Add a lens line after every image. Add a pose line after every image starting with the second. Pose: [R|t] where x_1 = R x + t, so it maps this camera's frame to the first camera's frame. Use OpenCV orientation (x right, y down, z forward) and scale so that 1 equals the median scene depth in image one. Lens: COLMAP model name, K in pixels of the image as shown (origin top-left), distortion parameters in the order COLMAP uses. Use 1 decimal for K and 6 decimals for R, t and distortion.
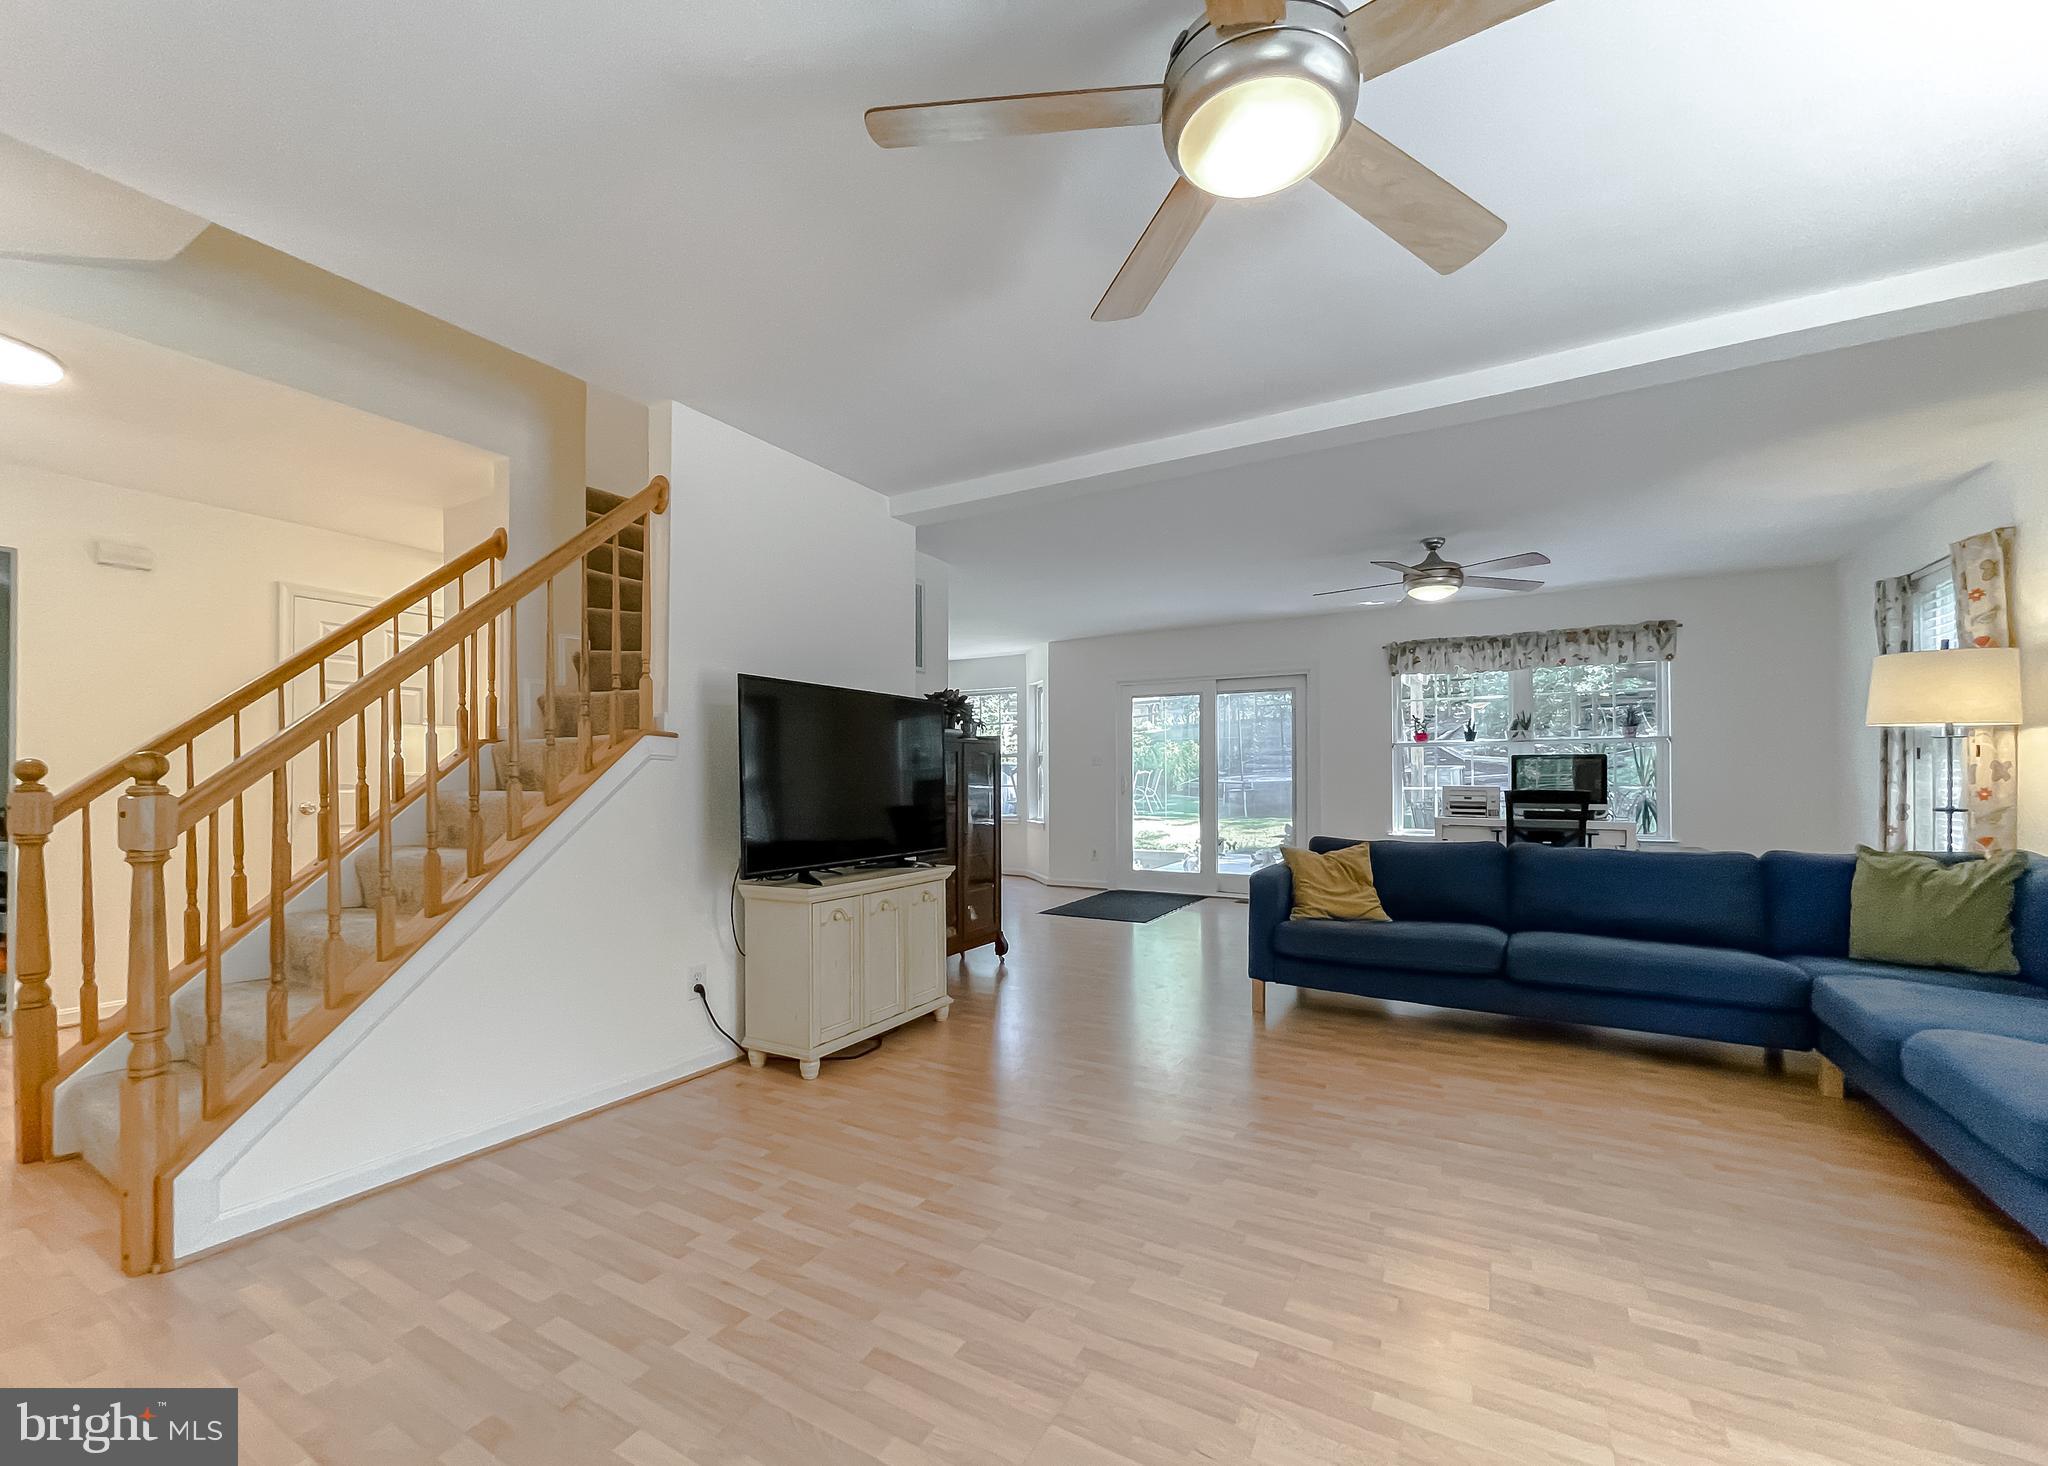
lens RADIAL K [[837.0, 0, 1013.3], [0, 837.0, 768.0], [0, 0, 1]] dist [-0.002687, 0.001771]
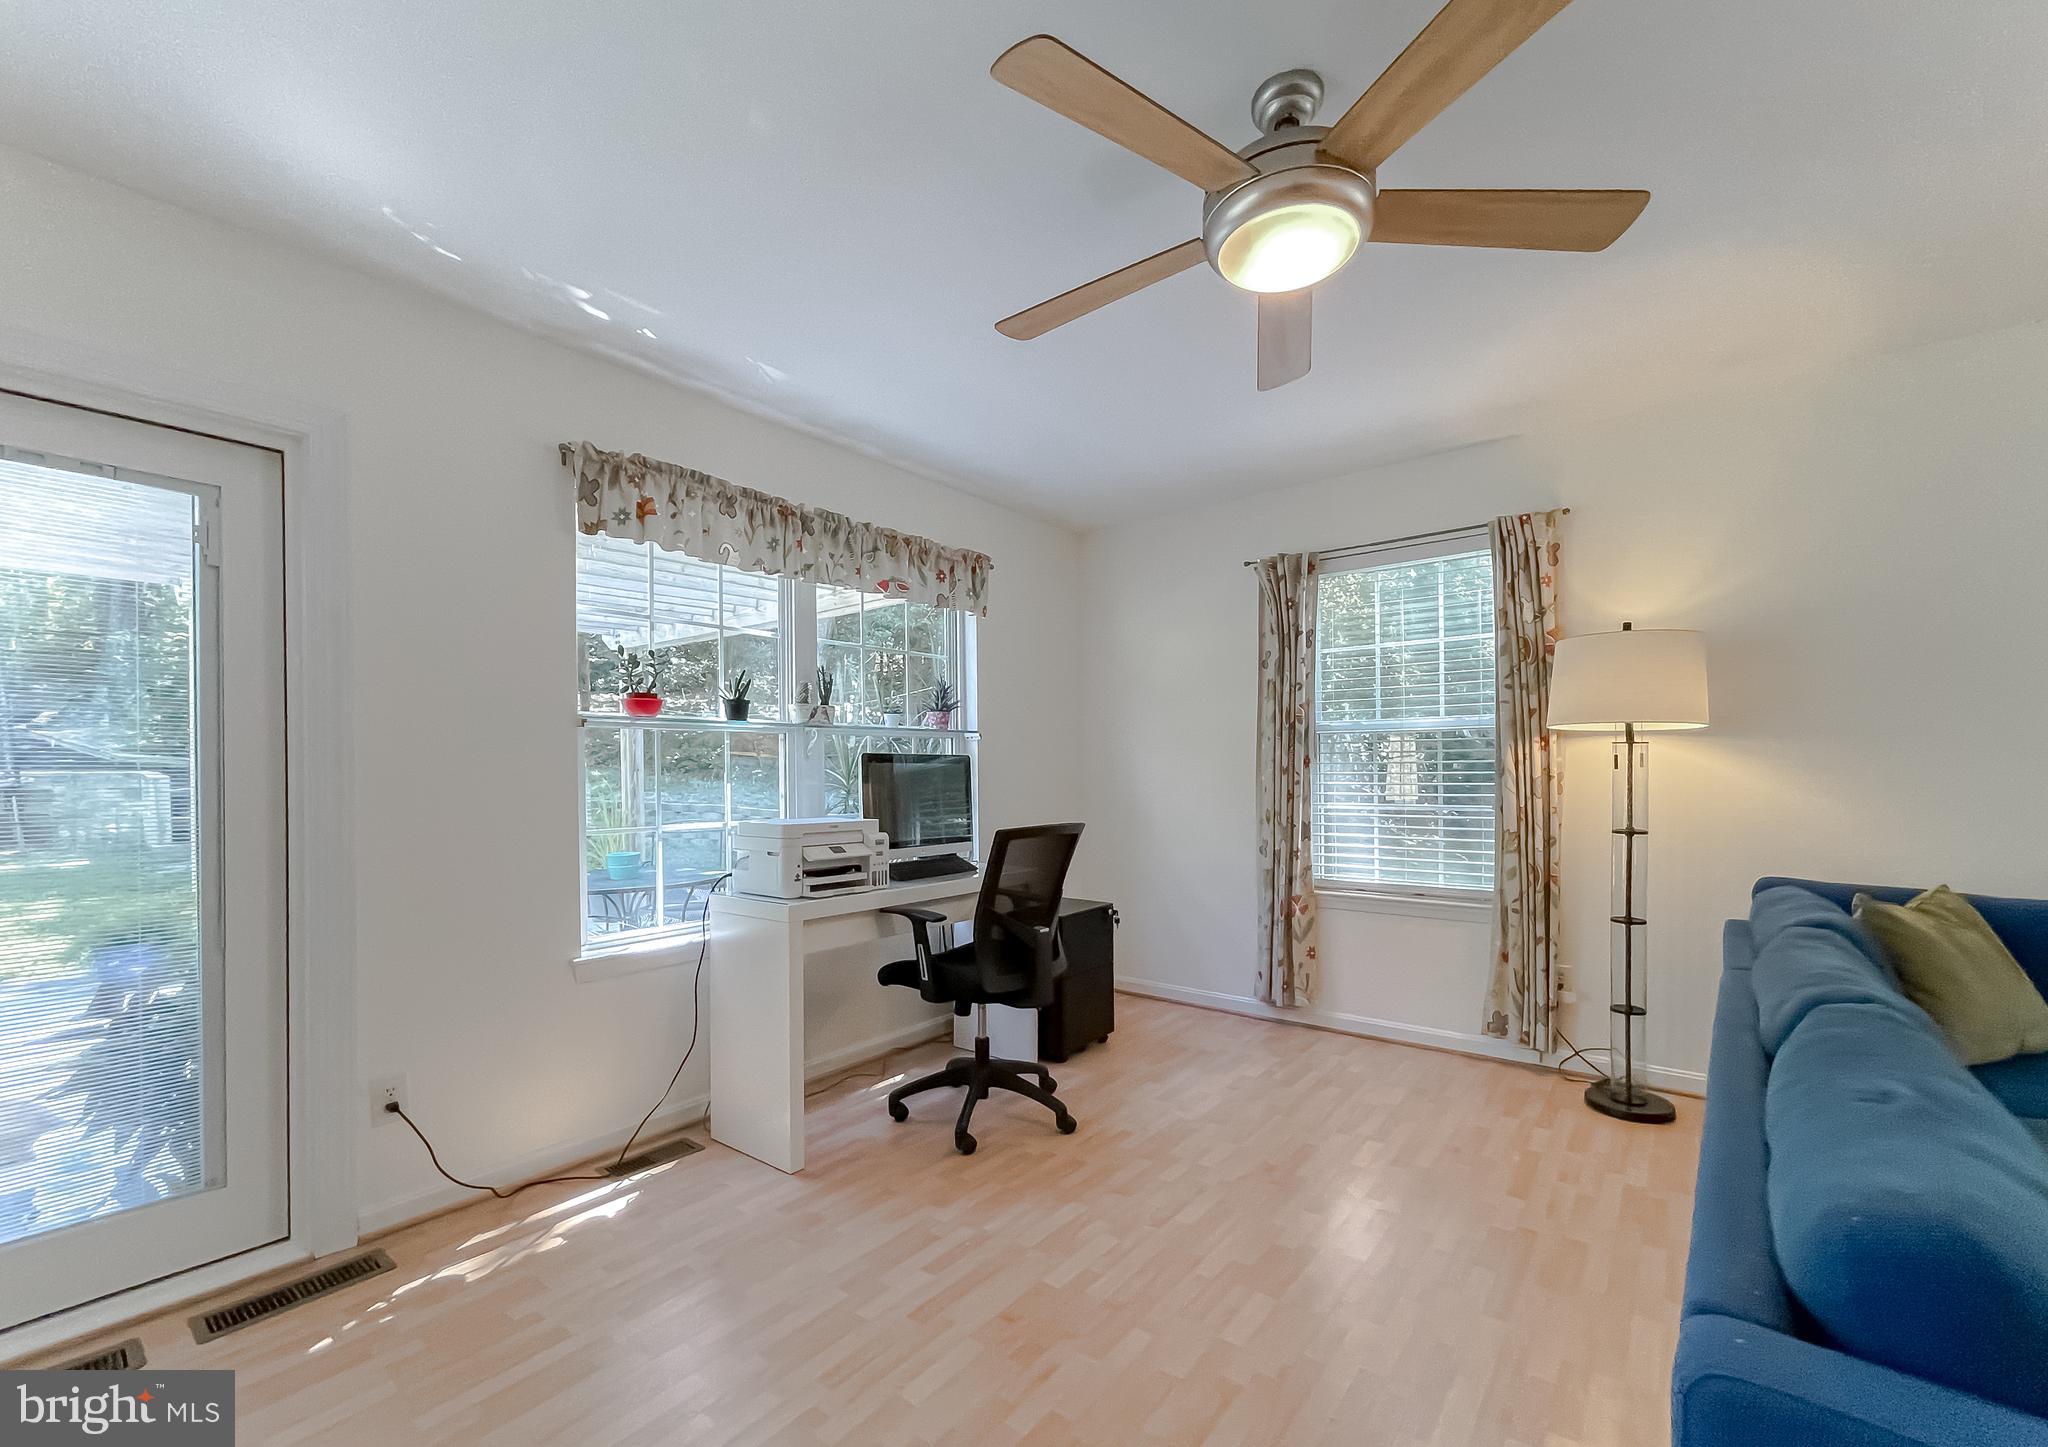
lens RADIAL K [[843.3, 0, 1035.5], [0, 843.3, 774.2], [0, 0, 1]] dist [0.001742, -0.000303]
pose [[0.143583, -0.000267, 0.989638, 0.240100], [-0.001123, 0.999999, 0.000433, -0.006625], [-0.989638, -0.001174, 0.143582, 1.608696]]
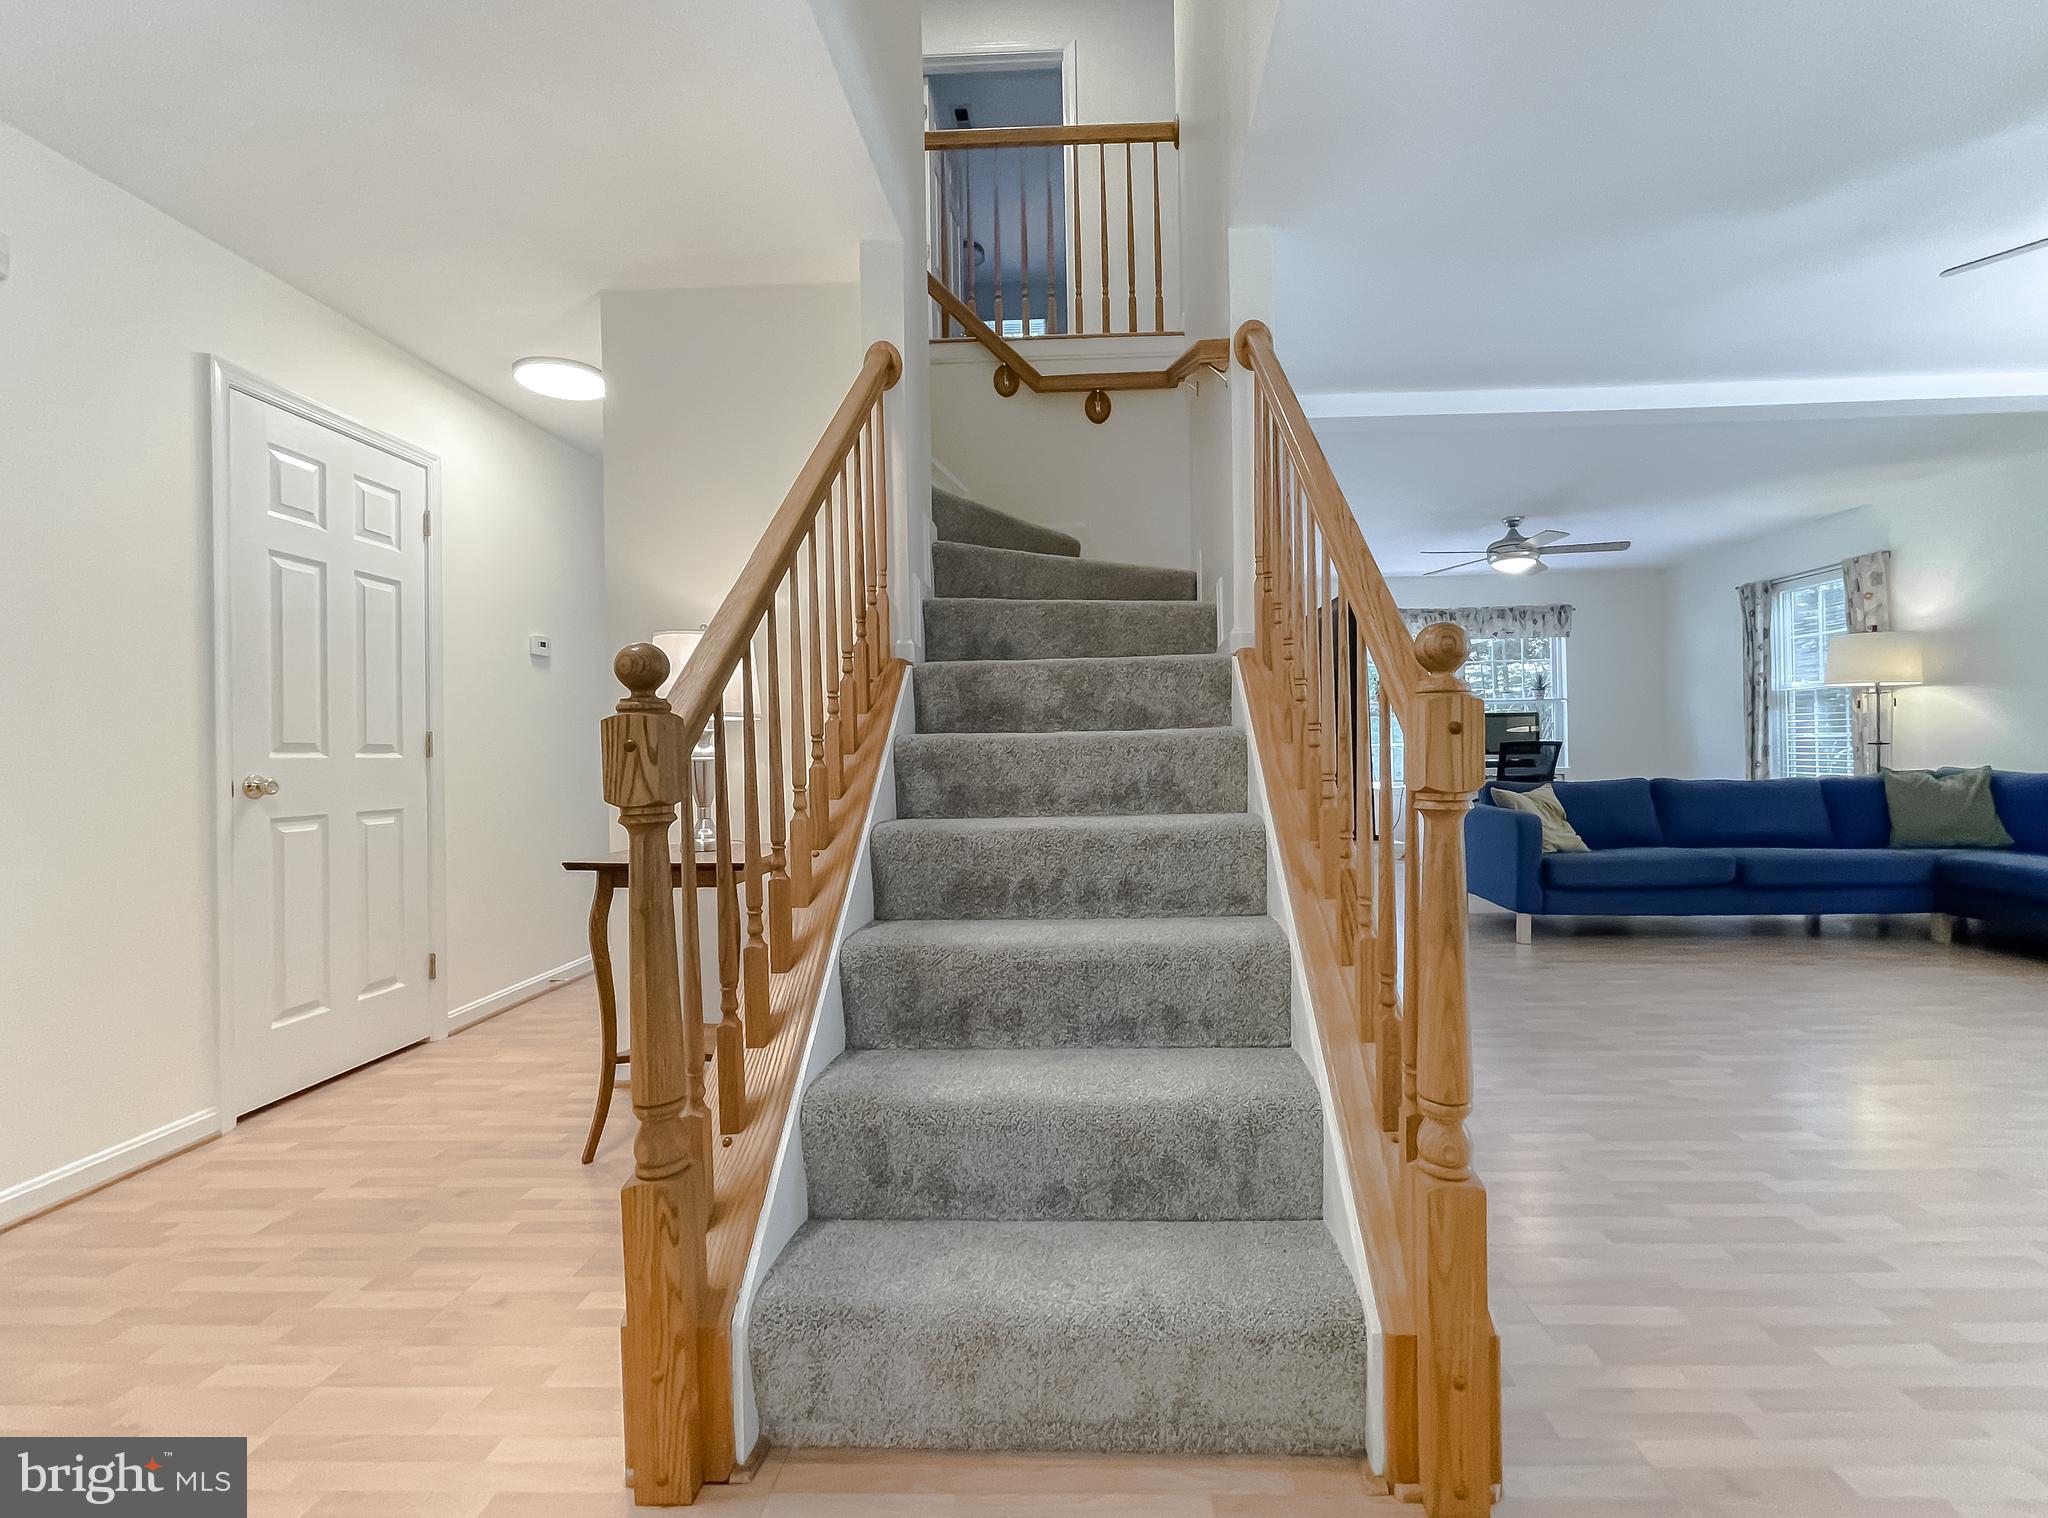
lens RADIAL K [[893.1, 0, 1081.7], [0, 893.1, 750.1], [0, 0, 1]] dist [0.001546, 0.001865]
pose [[0.876879, -0.014195, 0.480501, -0.910500], [0.011296, 0.999896, 0.008925, 0.035462], [-0.480578, -0.002398, 0.876949, 0.338595]]
